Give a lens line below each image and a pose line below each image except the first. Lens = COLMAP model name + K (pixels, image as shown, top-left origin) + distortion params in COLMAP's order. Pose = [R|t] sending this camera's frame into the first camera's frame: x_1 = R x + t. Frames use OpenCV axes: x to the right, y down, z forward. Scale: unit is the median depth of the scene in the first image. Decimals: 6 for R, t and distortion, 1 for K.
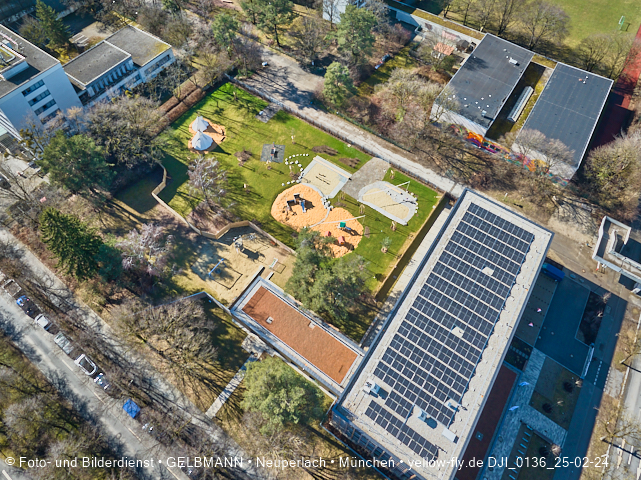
lens RADIAL K [[461.4, 0, 322.2], [0, 461.4, 134.8], [0, 0, 1]] dist [-0.039982, 0.009901]
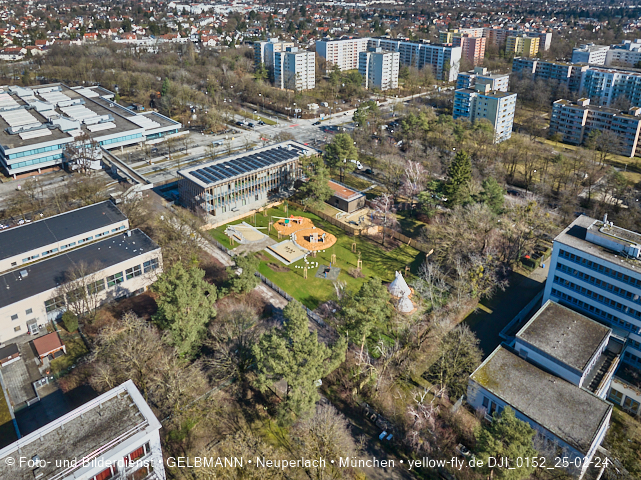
lens RADIAL K [[461.4, 0, 322.2], [0, 461.4, 134.8], [0, 0, 1]] dist [-0.039982, 0.009901]
pose [[-0.978940, -0.075420, 0.189707, -0.288797], [0.144168, 0.402534, 0.903981, -1.104459], [-0.144542, 0.912293, -0.383183, 1.216640]]
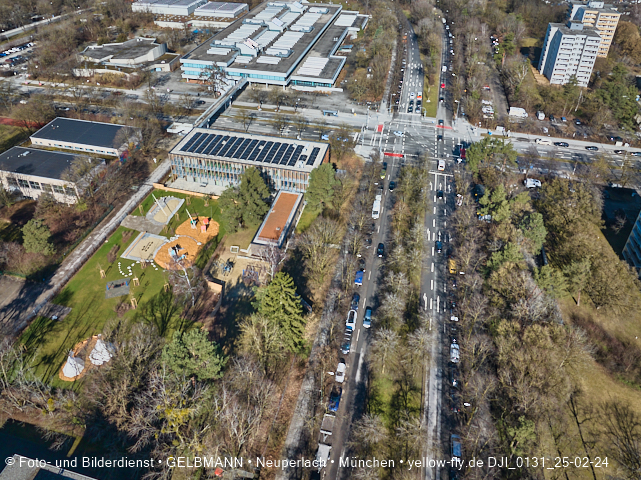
lens RADIAL K [[461.4, 0, 322.2], [0, 461.4, 134.8], [0, 0, 1]] dist [-0.039982, 0.009901]
pose [[-0.374090, -0.462808, 0.803658, -0.994642], [0.690103, 0.439982, 0.574607, -0.401127], [-0.619528, 0.769561, 0.154792, 0.347498]]
